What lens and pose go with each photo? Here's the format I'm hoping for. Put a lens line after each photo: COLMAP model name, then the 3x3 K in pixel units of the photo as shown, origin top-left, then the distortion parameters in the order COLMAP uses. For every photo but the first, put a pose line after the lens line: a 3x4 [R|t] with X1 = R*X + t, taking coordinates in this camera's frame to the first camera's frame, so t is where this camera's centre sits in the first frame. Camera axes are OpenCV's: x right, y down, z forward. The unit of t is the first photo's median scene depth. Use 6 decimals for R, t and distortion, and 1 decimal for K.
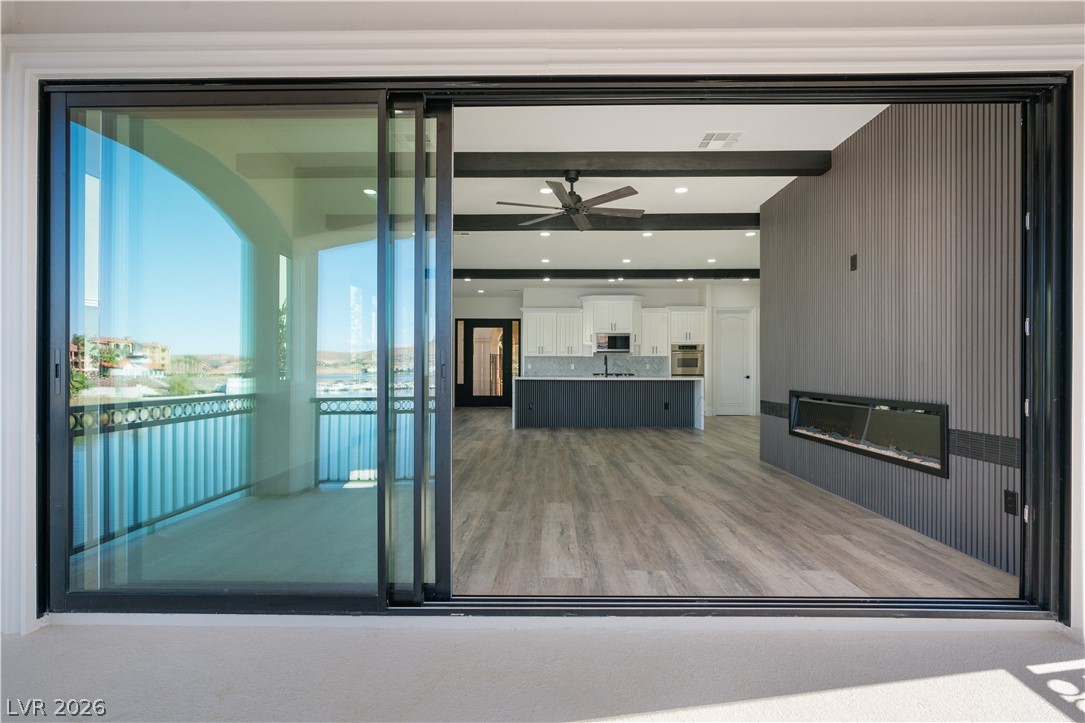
lens RADIAL K [[519.9, 0, 548.8], [0, 519.9, 366.6], [0, 0, 1]] dist [-0.001303, 0.000426]
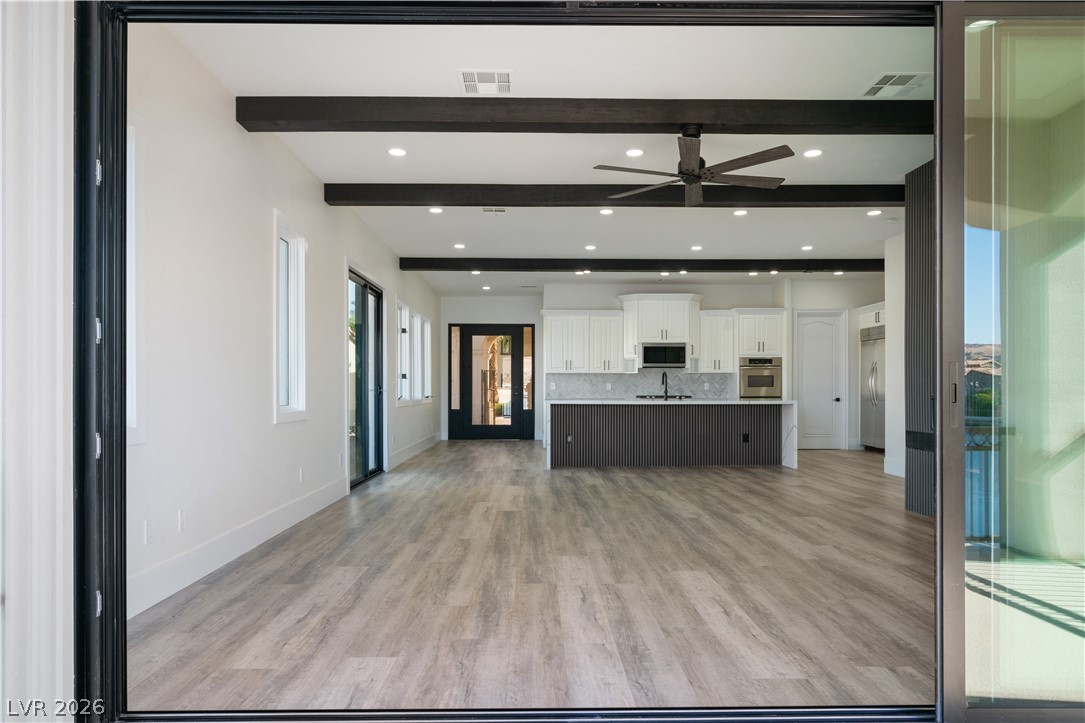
lens RADIAL K [[670.3, 0, 546.3], [0, 670.3, 387.3], [0, 0, 1]] dist [-0.001456, 0.000914]
pose [[0.999665, -0.002541, 0.025746, -0.194414], [0.002500, 0.999996, 0.001638, -0.002031], [-0.025750, -0.001573, 0.999667, 0.044316]]
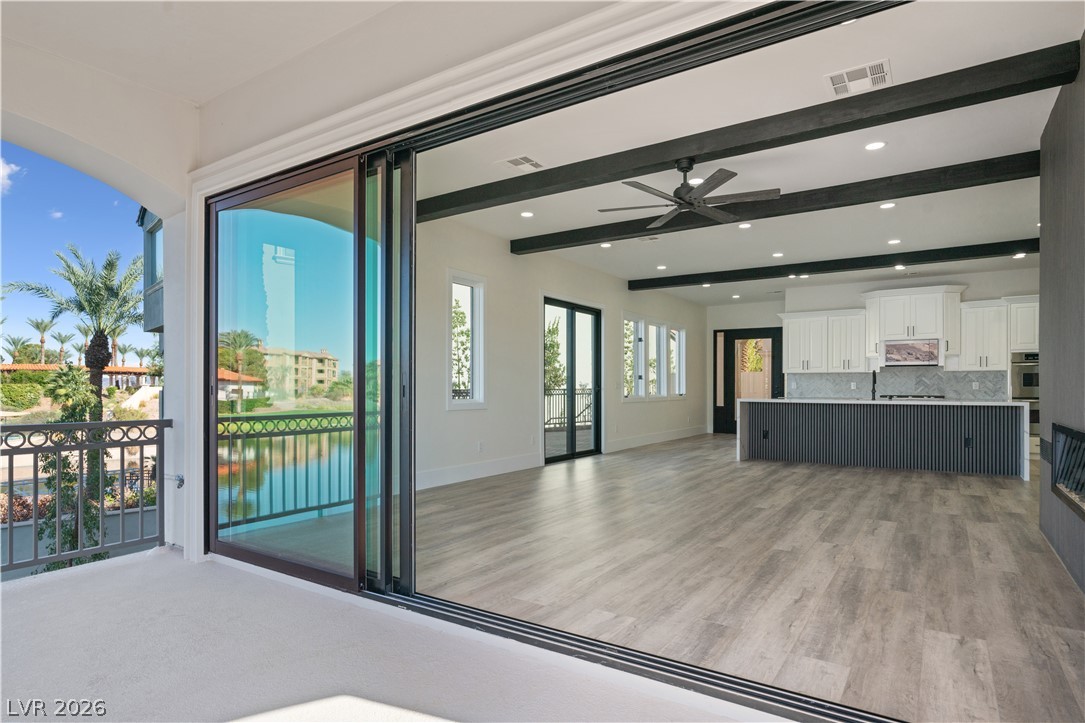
lens RADIAL K [[604.5, 0, 544.9], [0, 604.5, 382.9], [0, 0, 1]] dist [0.000775, 0.000981]
pose [[0.837562, -0.005143, -0.546319, 0.408502], [0.002150, 0.999979, -0.006117, 0.000207], [0.546339, 0.003948, 0.837555, 0.036053]]
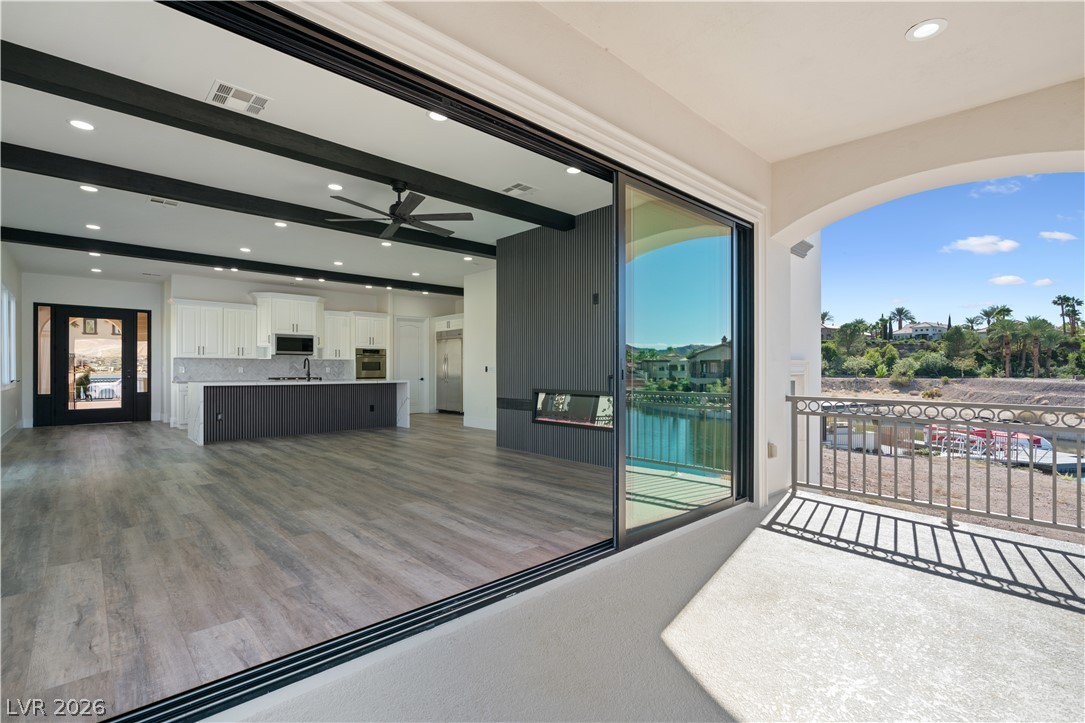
lens RADIAL K [[496.5, 0, 544.1], [0, 496.5, 369.5], [0, 0, 1]] dist [-0.003333, 0.001789]
pose [[0.725162, -0.000820, 0.688578, -0.437310], [0.000225, 1.000000, 0.000954, -0.004361], [-0.688578, -0.000537, 0.725162, 0.090773]]
